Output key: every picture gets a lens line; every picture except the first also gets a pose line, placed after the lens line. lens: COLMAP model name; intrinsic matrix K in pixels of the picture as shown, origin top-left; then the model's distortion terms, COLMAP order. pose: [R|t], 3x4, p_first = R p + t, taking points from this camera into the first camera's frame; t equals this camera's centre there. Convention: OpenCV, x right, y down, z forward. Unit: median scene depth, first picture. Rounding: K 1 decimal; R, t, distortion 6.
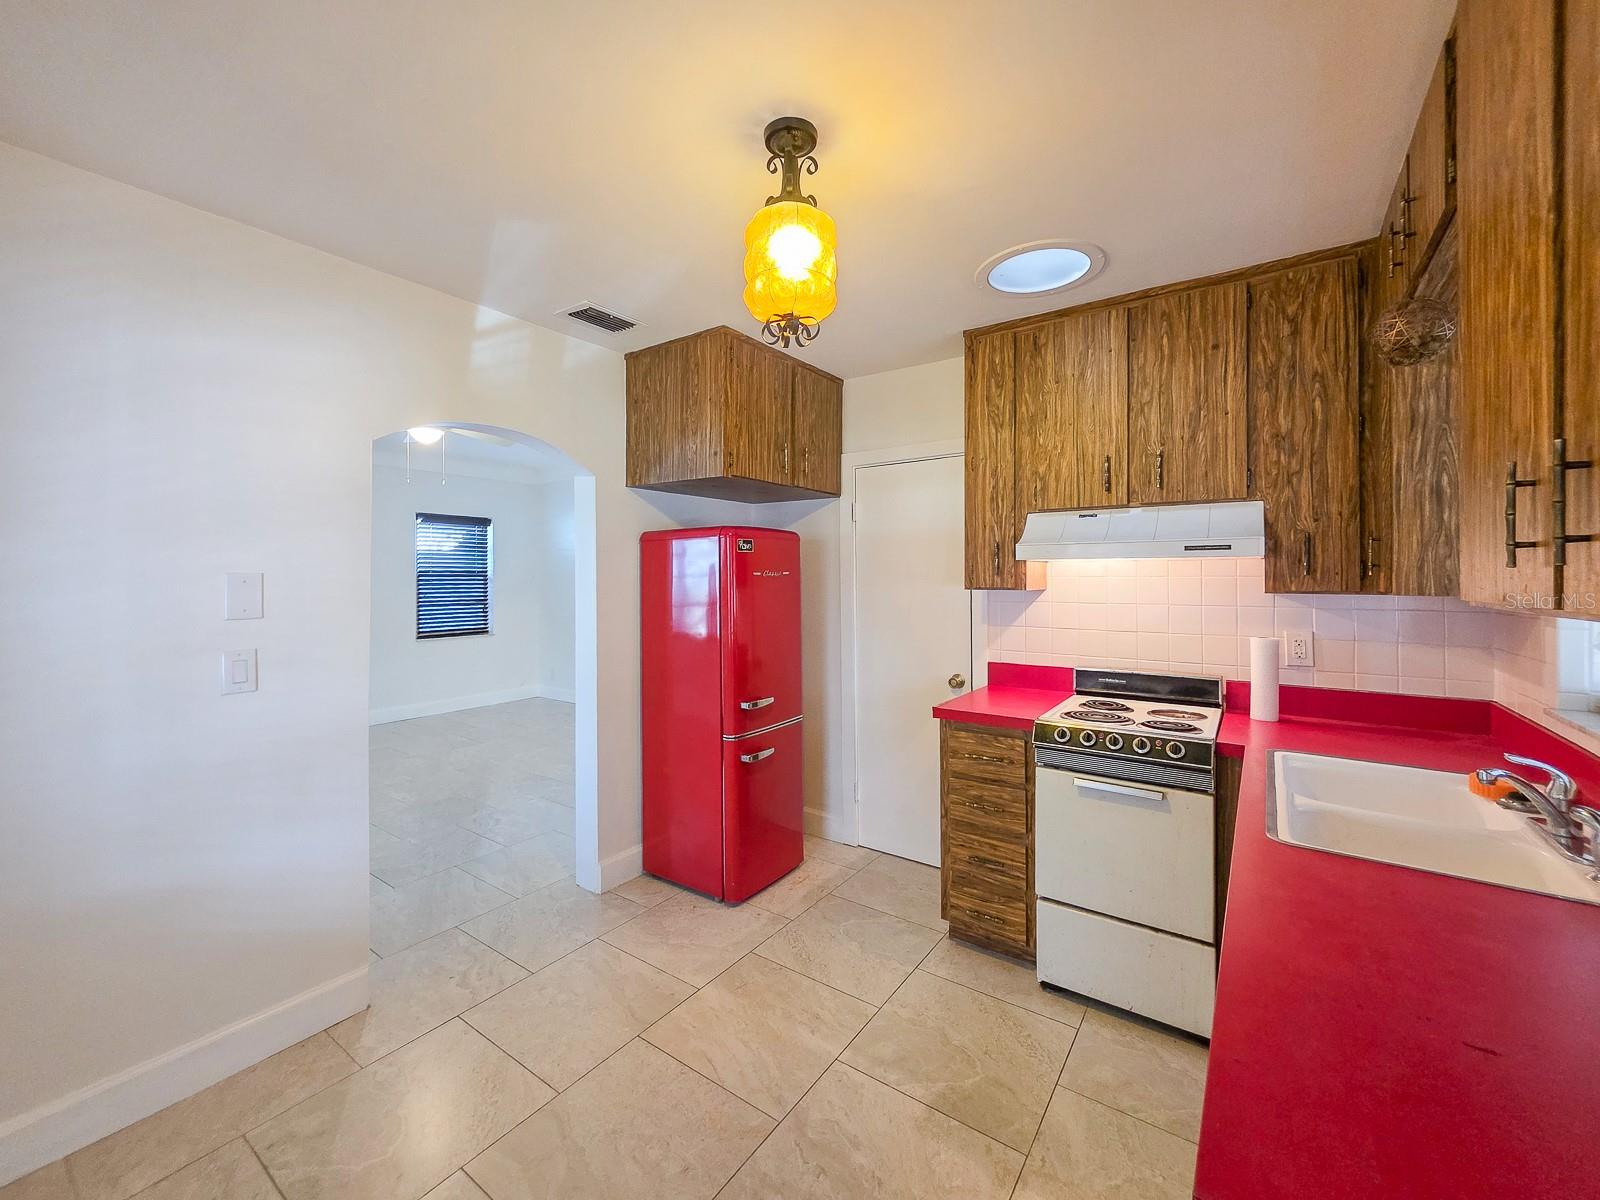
lens RADIAL K [[649.6, 0, 786.4], [0, 649.6, 570.1], [0, 0, 1]] dist [0.000220, -0.000096]
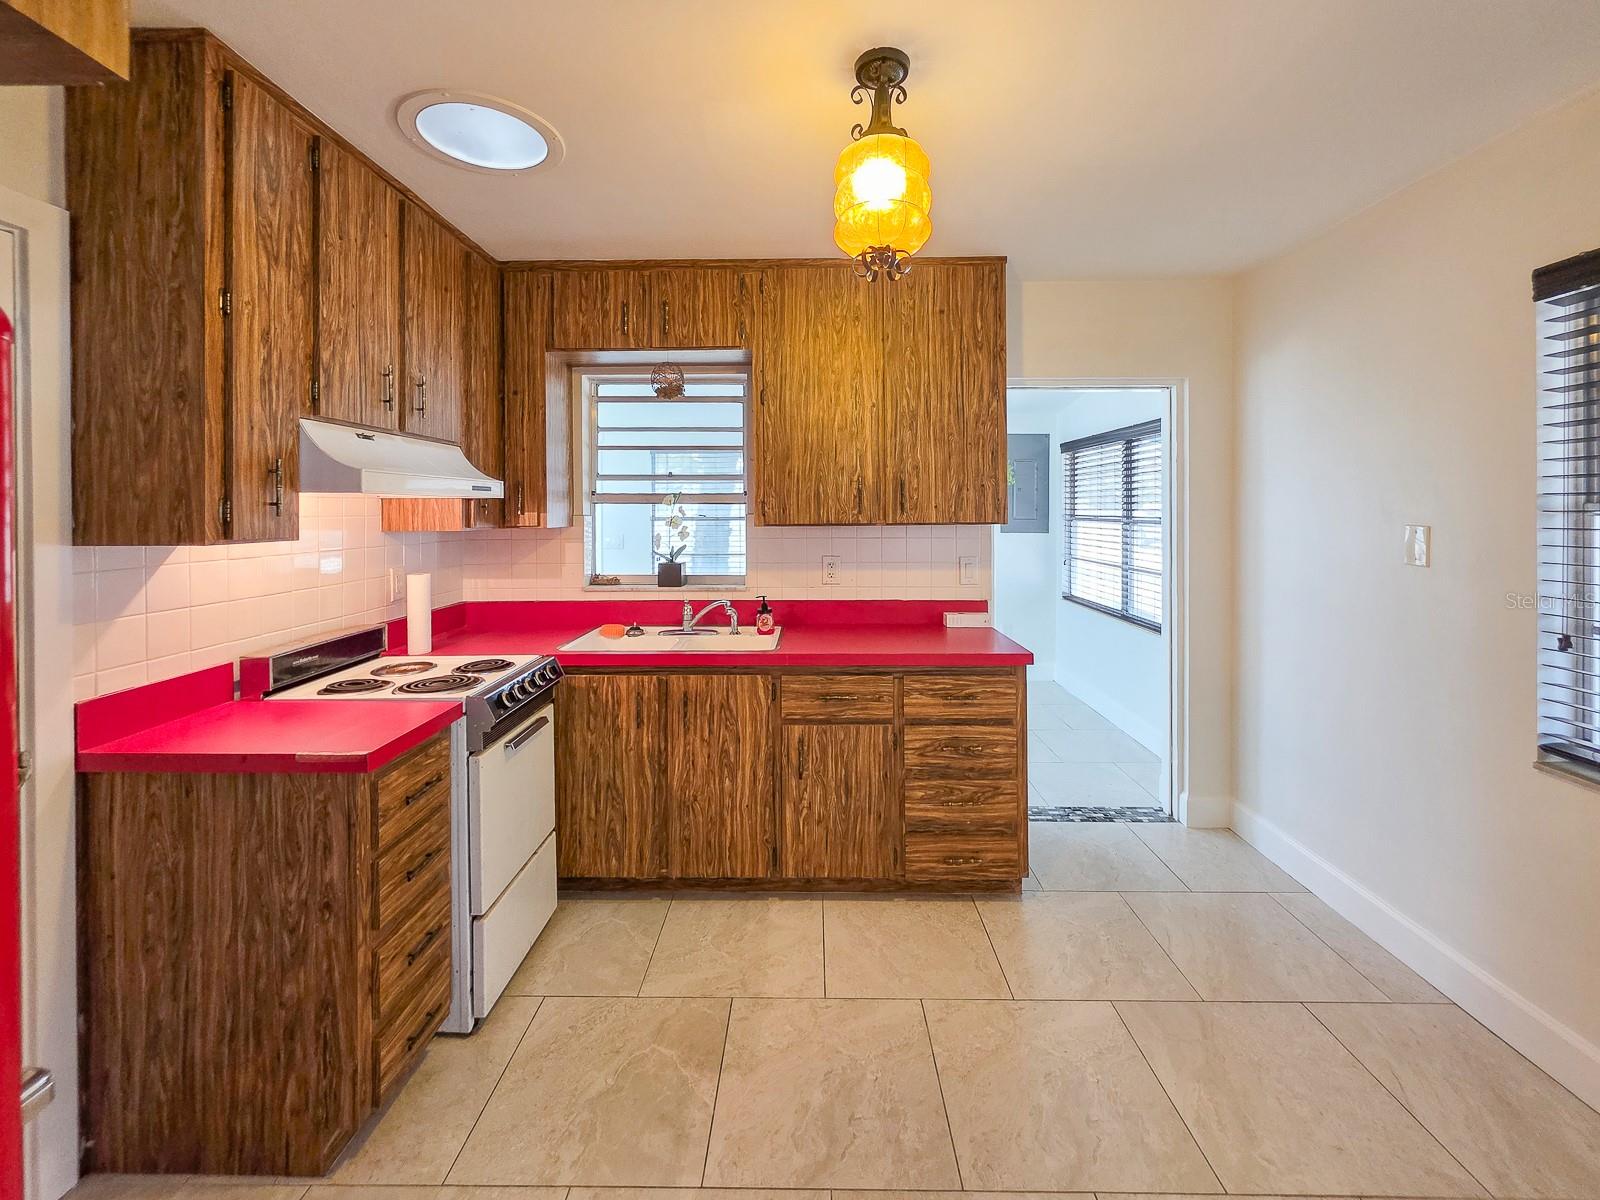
lens RADIAL K [[656.8, 0, 806.2], [0, 656.8, 510.8], [0, 0, 1]] dist [0.000092, -0.000416]
pose [[-0.576067, 0.004947, 0.817387, -0.467378], [0.003018, 0.999988, -0.003925, 0.007092], [-0.817397, 0.000206, -0.576075, 1.054640]]
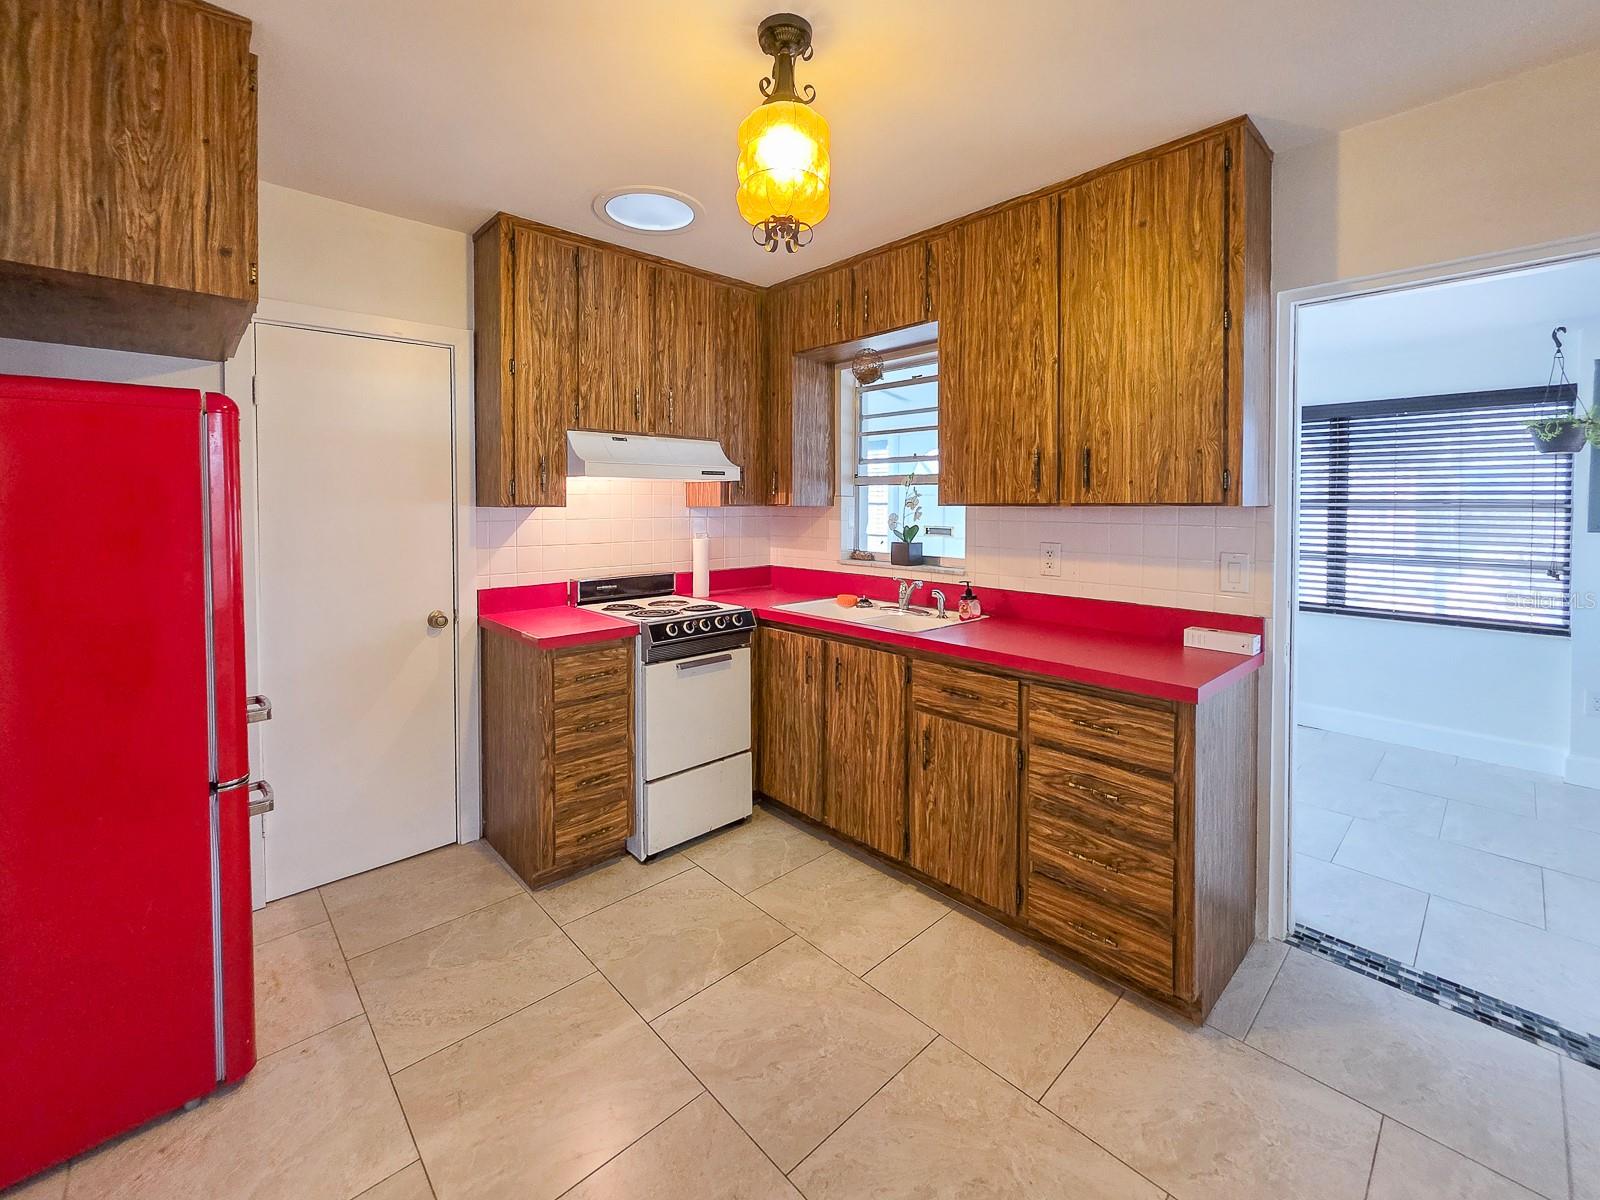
lens RADIAL K [[676.2, 0, 793.2], [0, 676.2, 512.2], [0, 0, 1]] dist [0.000693, -0.000385]
pose [[0.197925, -0.012712, 0.980135, -0.631889], [-0.004588, 0.999893, 0.013895, 0.024997], [-0.980207, -0.007247, 0.197845, 0.495726]]
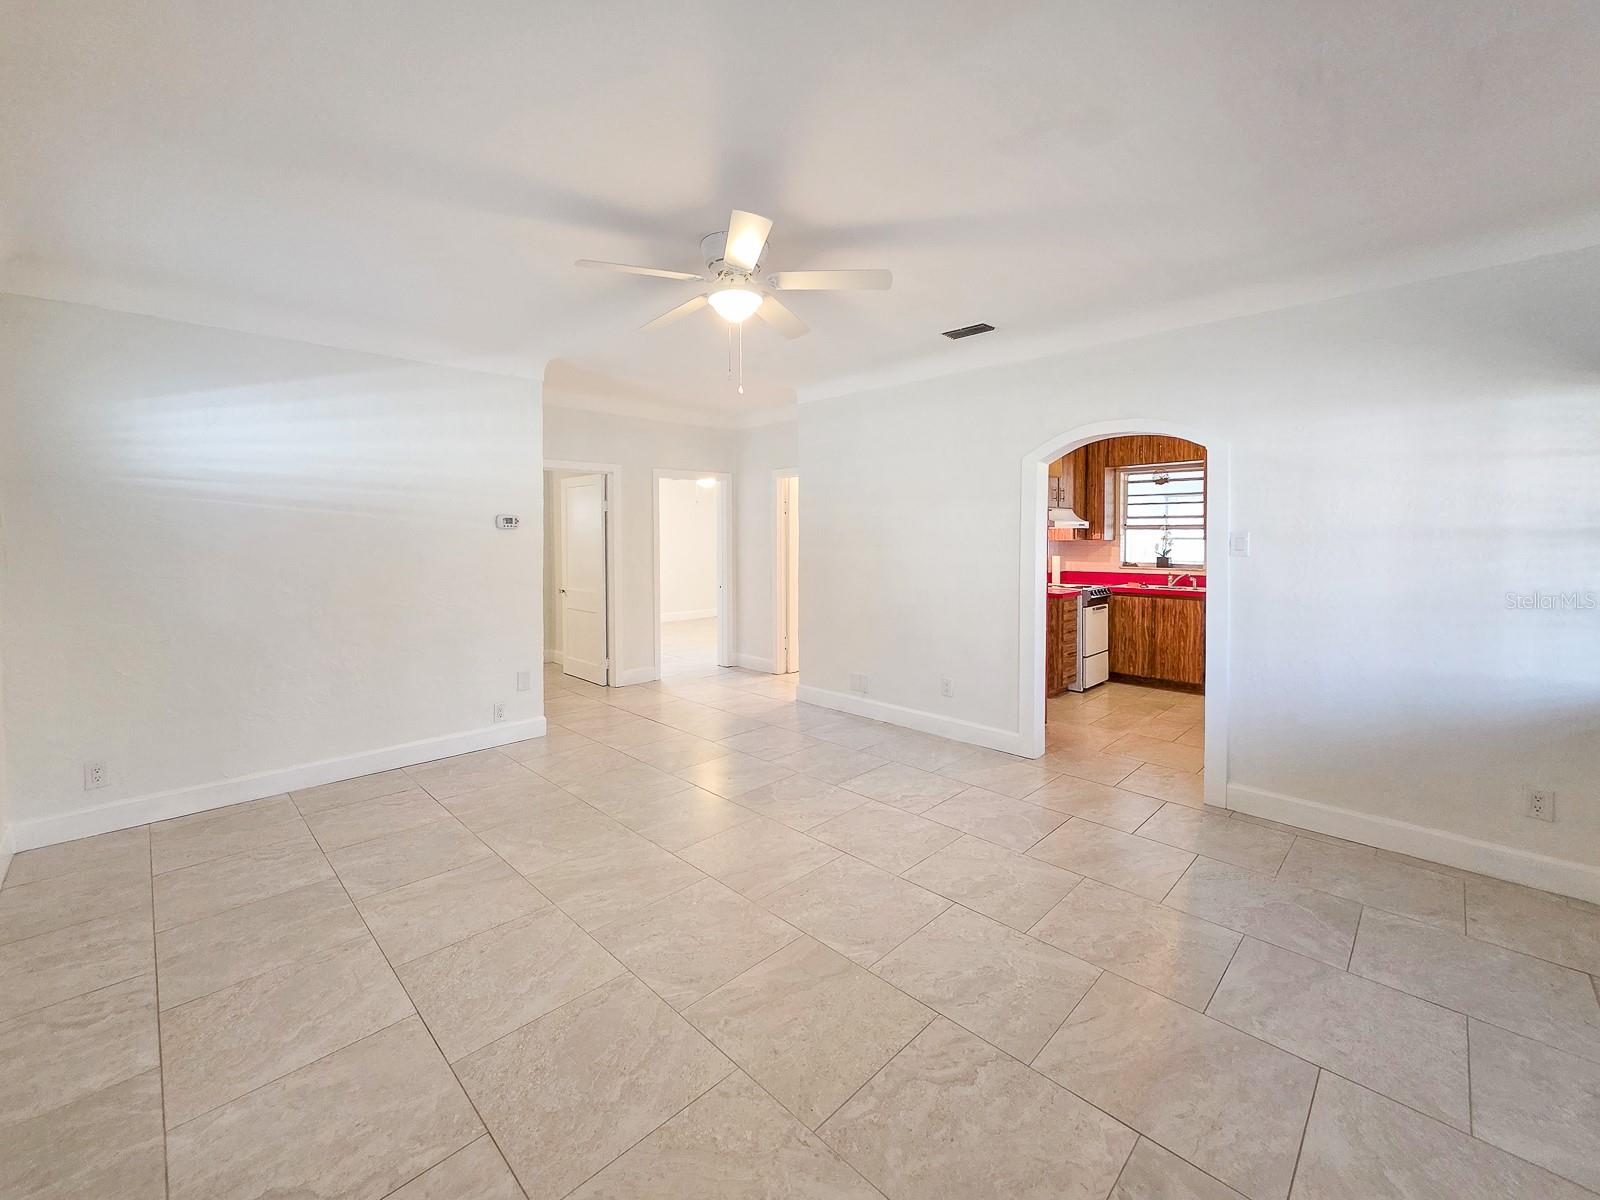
lens RADIAL K [[652.1, 0, 775.6], [0, 652.1, 556.7], [0, 0, 1]] dist [-0.000105, 0.000236]
pose [[0.188241, -0.029596, 0.981677, -2.226308], [0.000484, 0.999549, 0.030042, 0.018235], [-0.982123, -0.005180, 0.188170, 1.605790]]
